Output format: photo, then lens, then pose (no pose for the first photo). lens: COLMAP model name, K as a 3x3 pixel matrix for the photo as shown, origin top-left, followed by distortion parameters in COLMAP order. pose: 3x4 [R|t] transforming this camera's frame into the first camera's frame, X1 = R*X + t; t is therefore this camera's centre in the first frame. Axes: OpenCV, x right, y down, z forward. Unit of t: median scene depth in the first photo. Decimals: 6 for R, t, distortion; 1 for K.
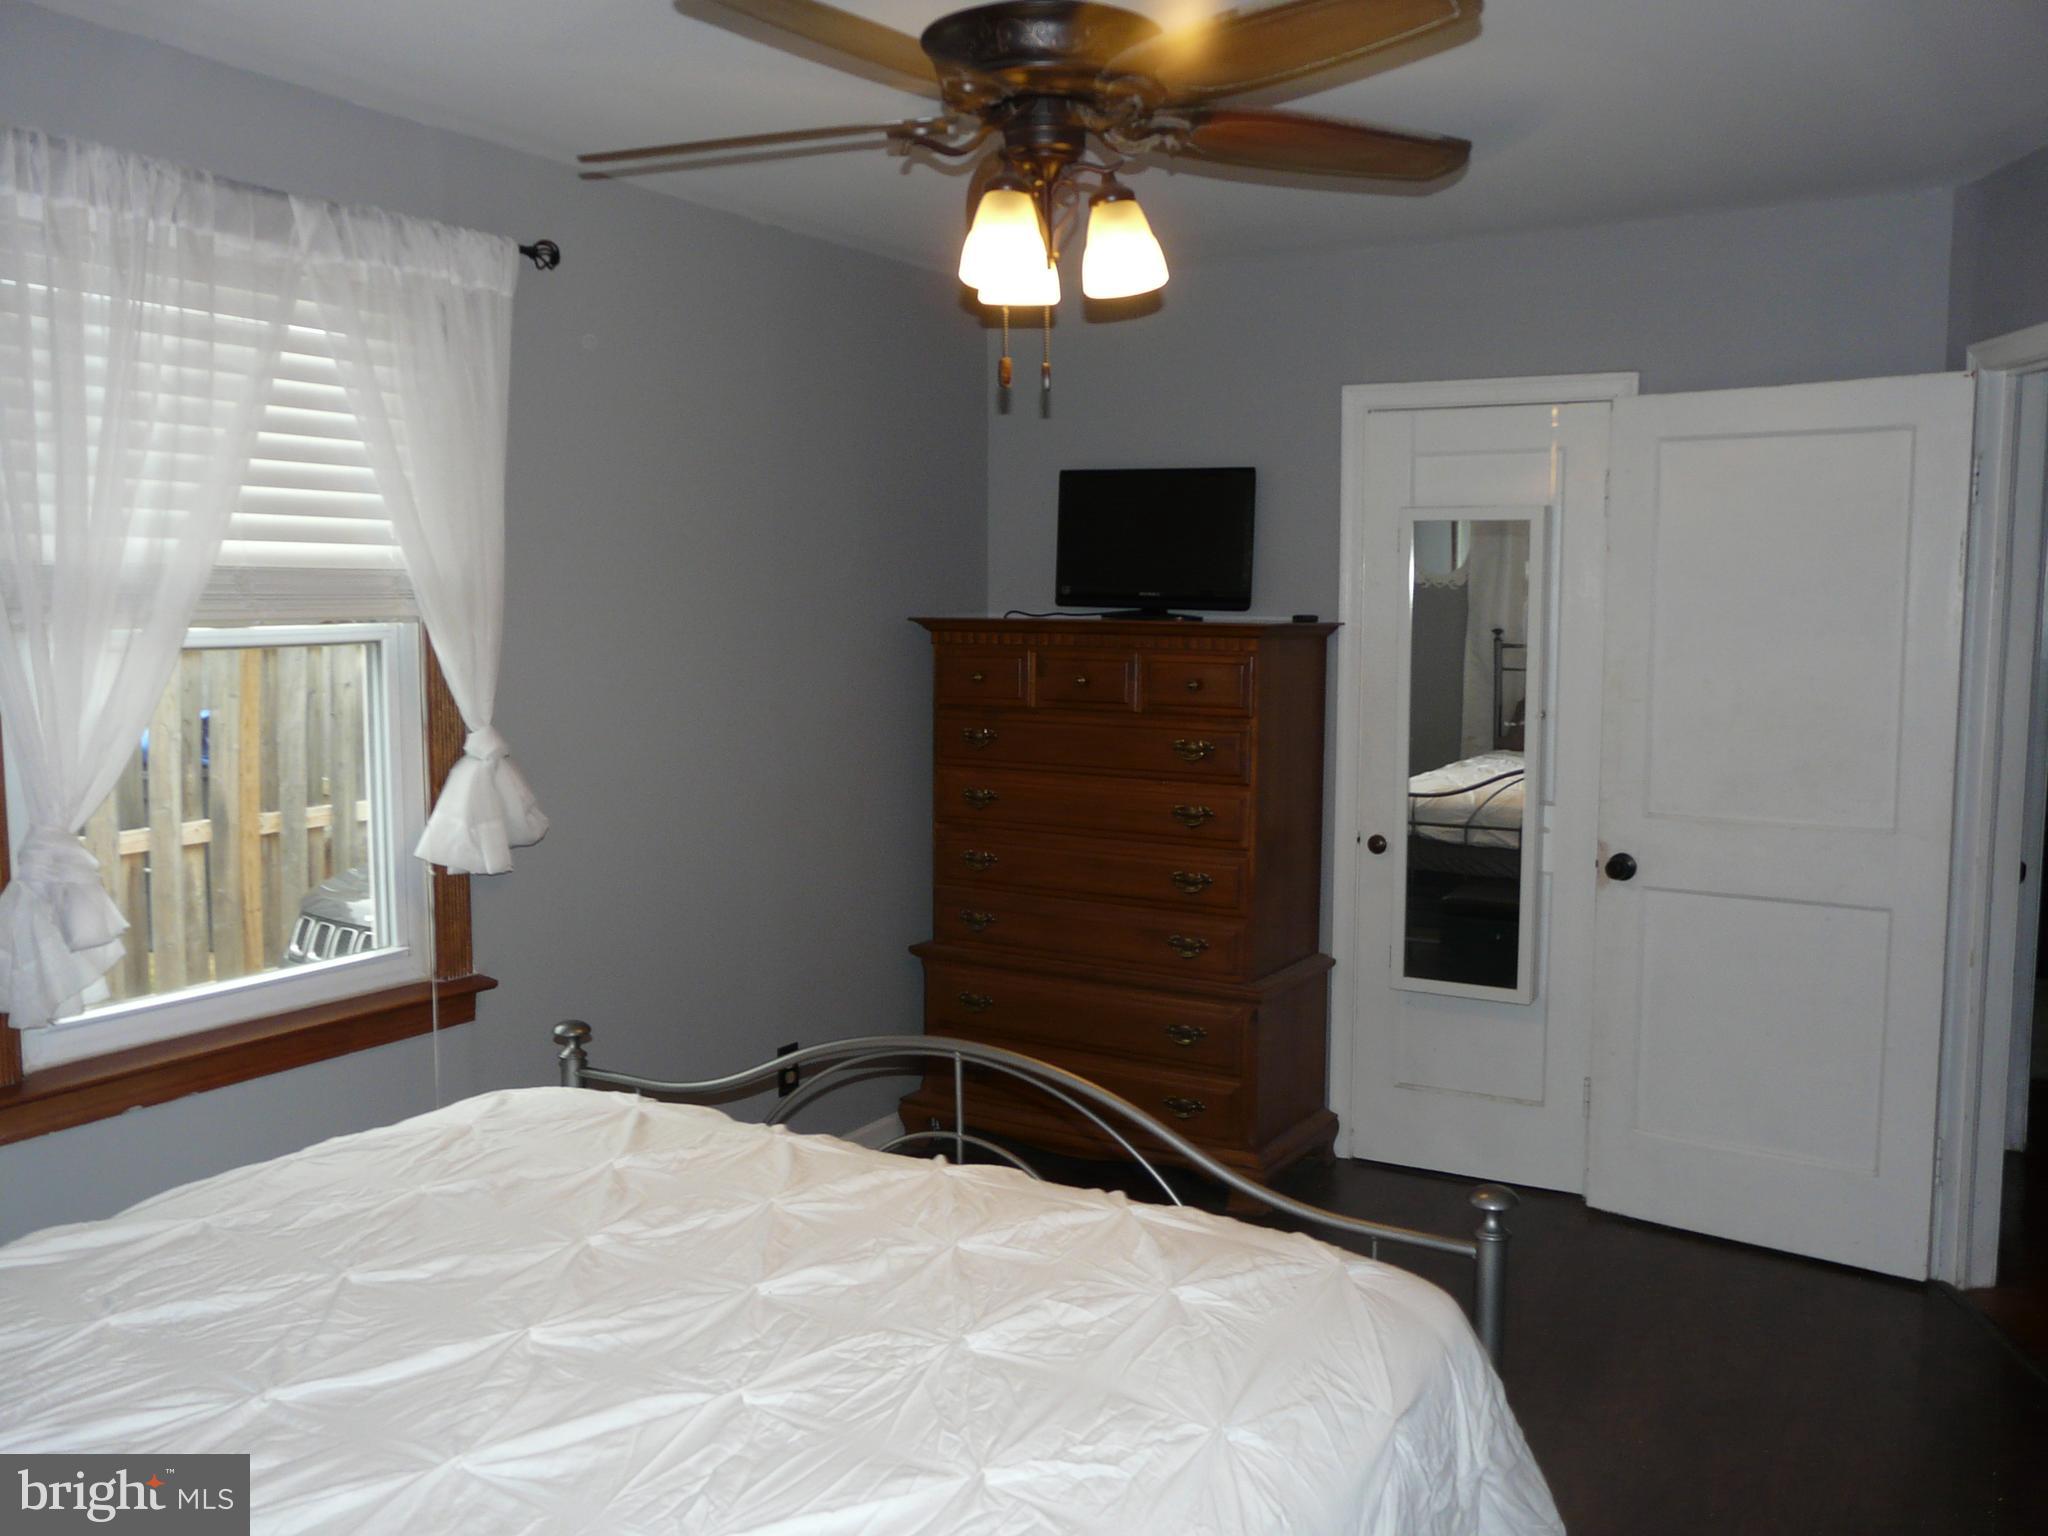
lens RADIAL K [[1697.3, 0, 1024.0], [0, 1697.3, 768.0], [0, 0, 1]] dist [-0.006641, -0.003515]
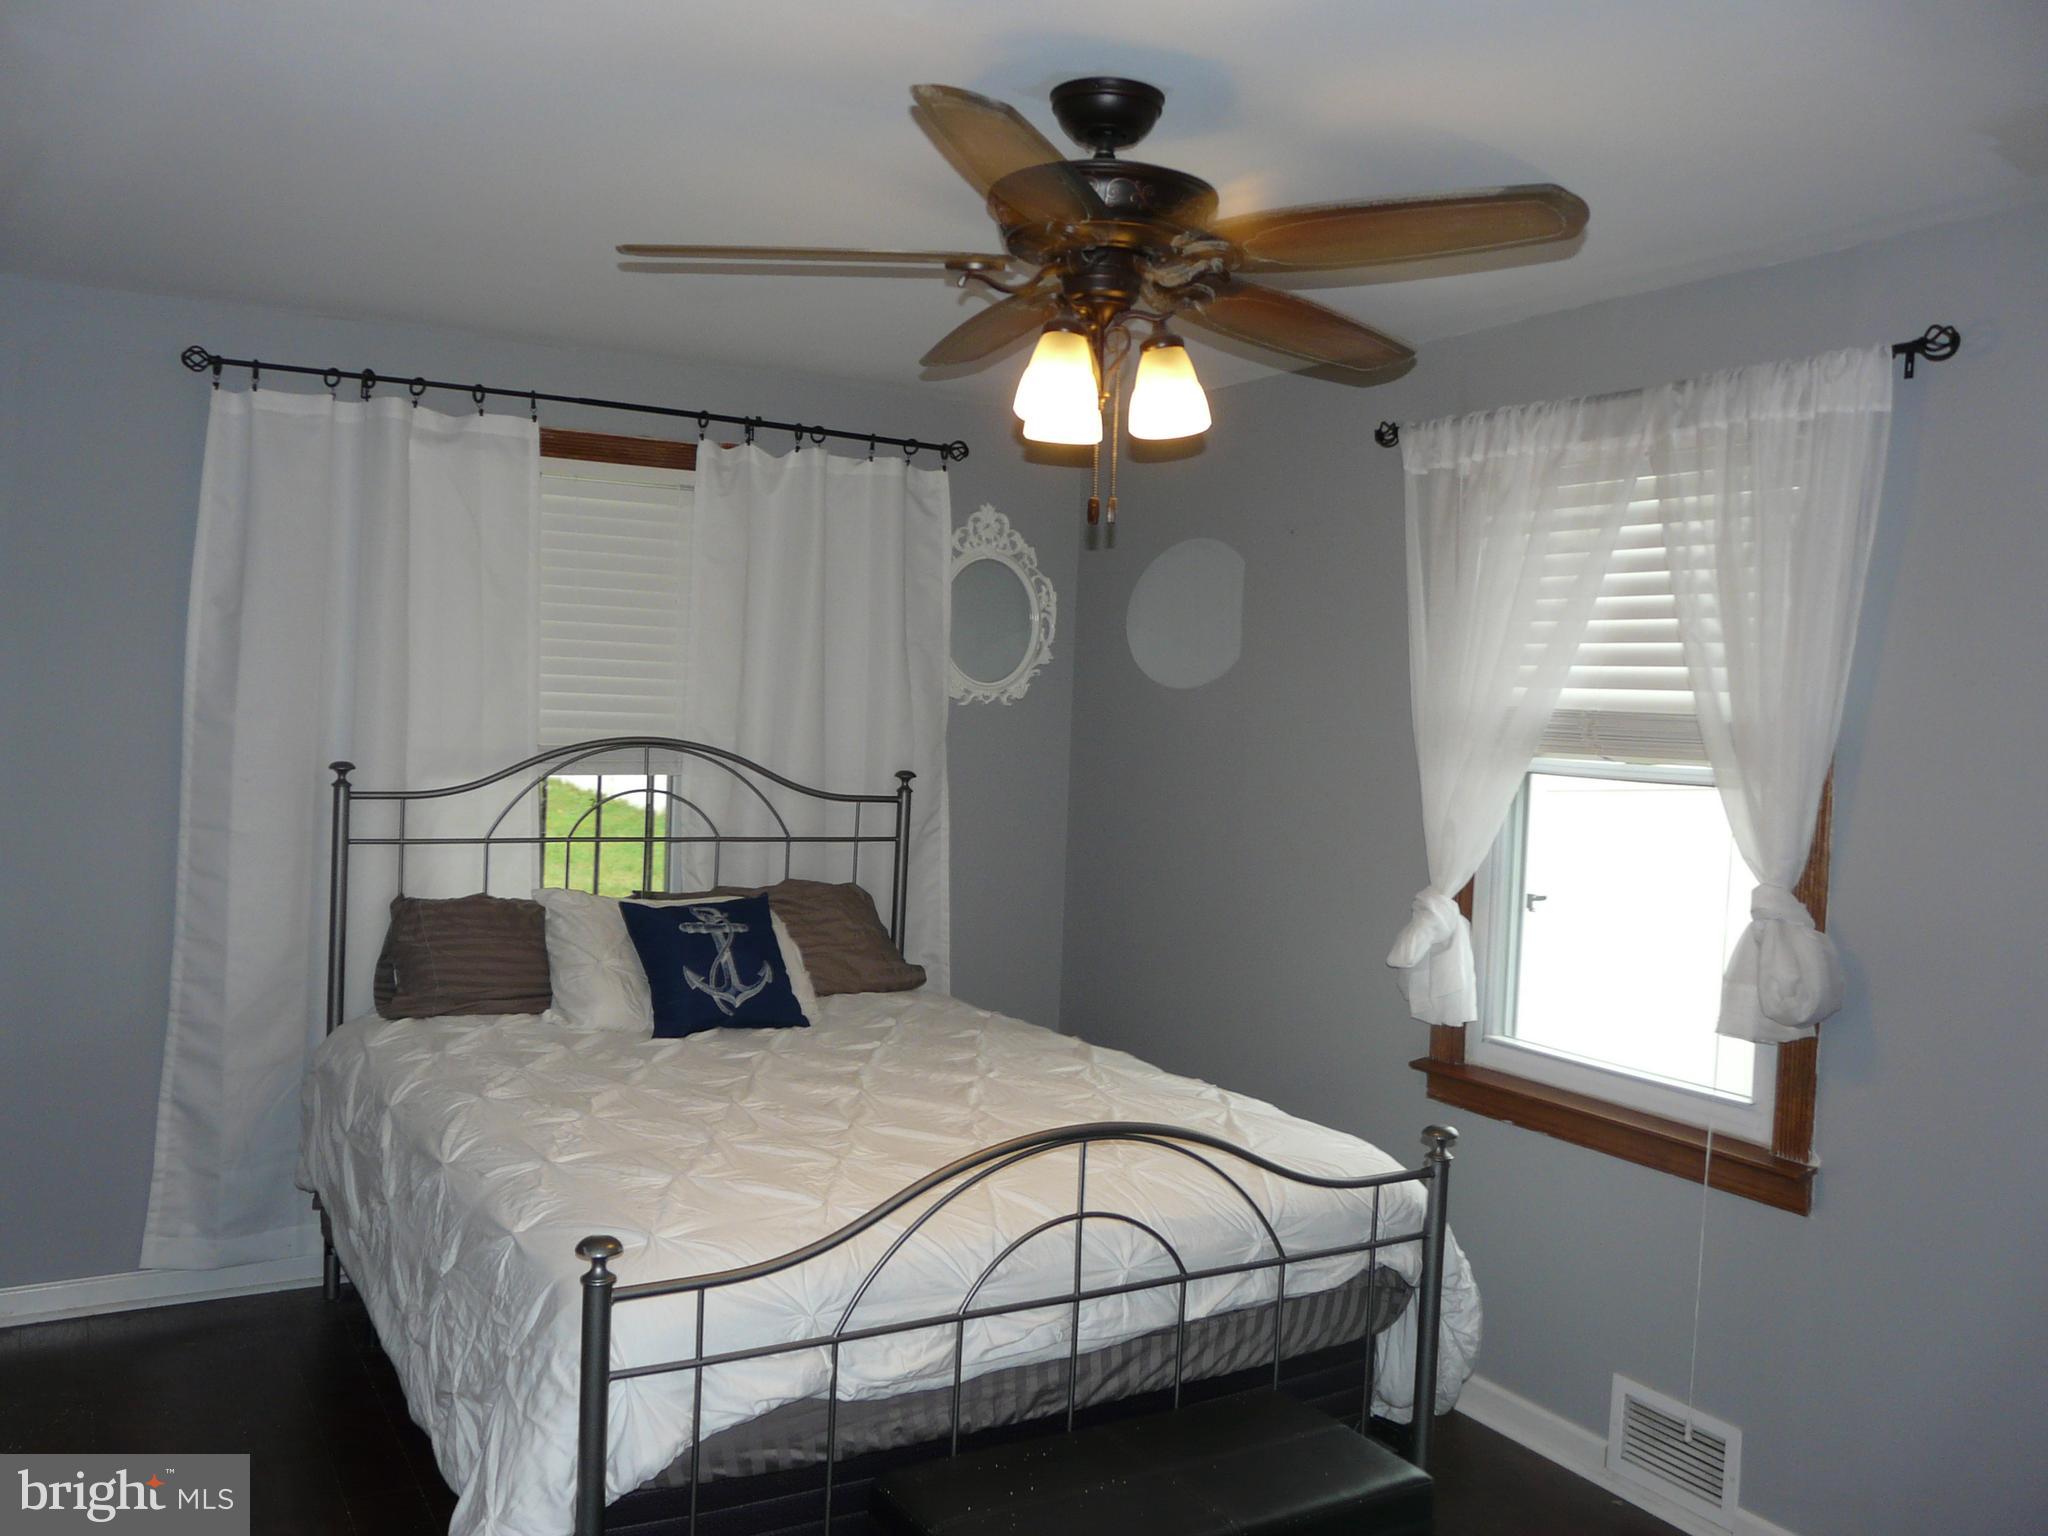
lens RADIAL K [[1697.3, 0, 1024.0], [0, 1697.3, 768.0], [0, 0, 1]] dist [-0.006641, -0.003515]
pose [[-0.476801, 0.002987, -0.879006, 0.790742], [-0.140171, 0.986940, 0.079387, -0.117762], [0.867763, 0.161063, -0.470155, 1.230147]]
